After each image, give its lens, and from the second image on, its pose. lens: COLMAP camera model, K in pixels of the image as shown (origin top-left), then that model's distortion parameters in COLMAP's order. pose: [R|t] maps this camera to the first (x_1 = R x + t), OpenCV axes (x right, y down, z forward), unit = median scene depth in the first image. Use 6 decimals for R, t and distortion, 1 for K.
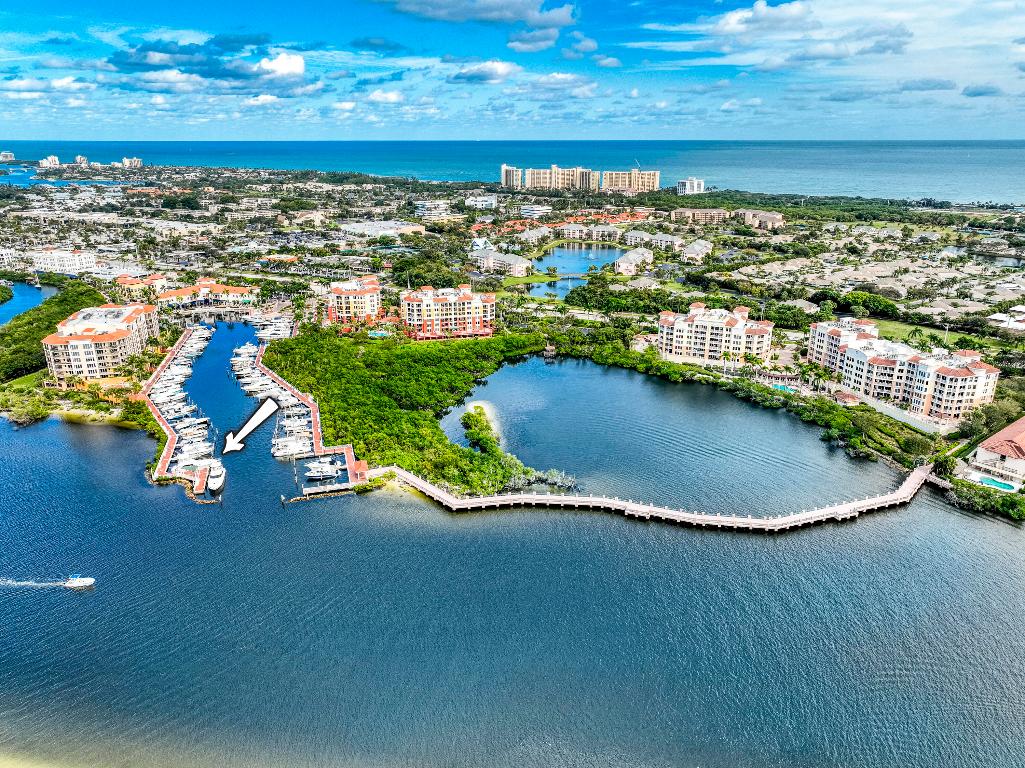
lens RADIAL K [[717.2, 0, 512.5], [0, 717.2, 384.0], [0, 0, 1]] dist [0.000399, 0.009736]
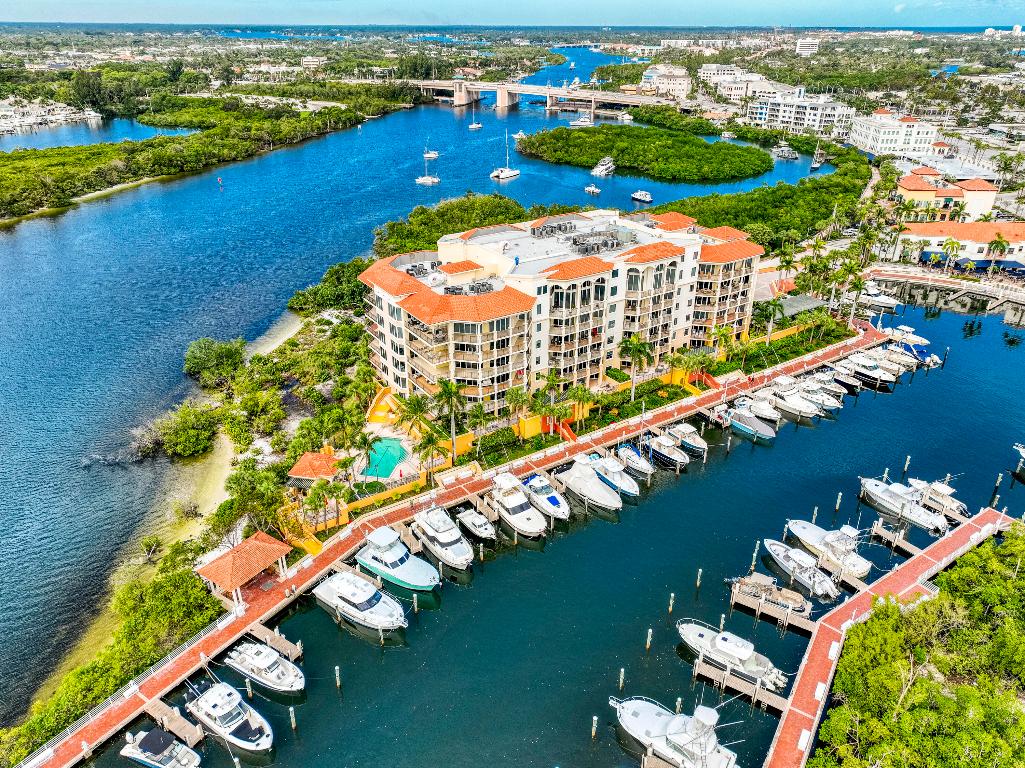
lens RADIAL K [[717.2, 0, 512.5], [0, 717.2, 384.0], [0, 0, 1]] dist [0.000399, 0.009736]
pose [[0.346913, 0.422556, -0.837316, -0.208335], [-0.306913, 0.894752, 0.324382, -0.120826], [0.886260, 0.144451, 0.440088, 0.714386]]
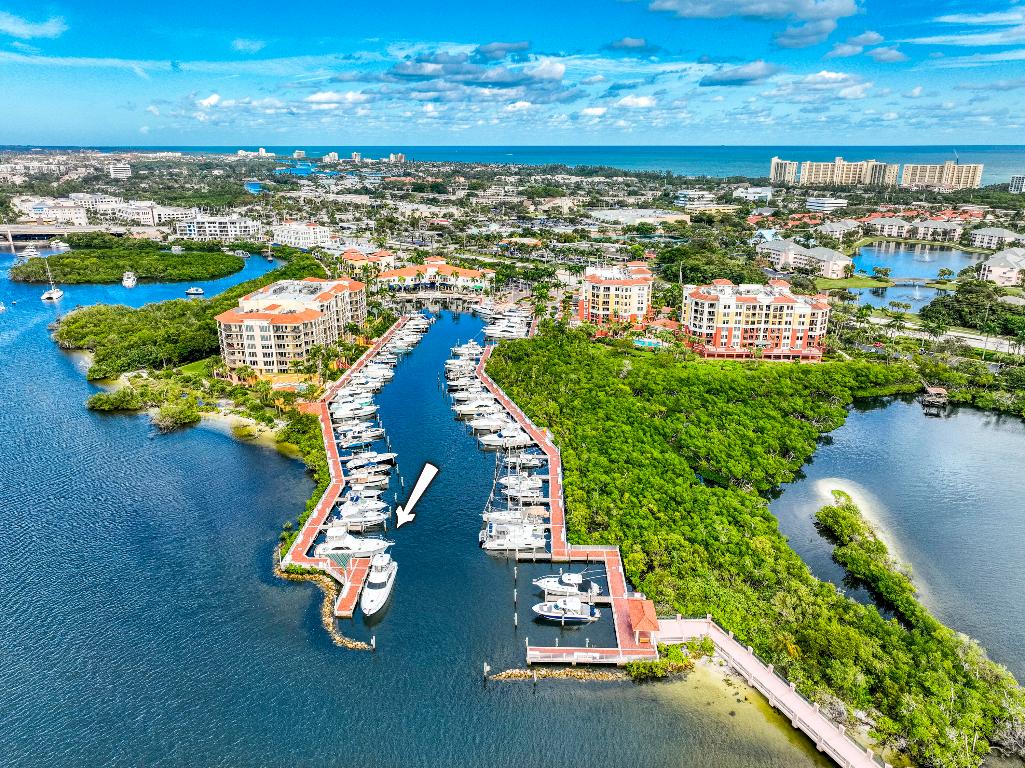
lens RADIAL K [[717.2, 0, 512.5], [0, 717.2, 384.0], [0, 0, 1]] dist [0.000399, 0.009736]
pose [[0.948460, 0.100778, -0.300445, -0.097423], [-0.102764, 0.994663, 0.009229, -0.022984], [0.299772, 0.022121, 0.953754, 0.296217]]
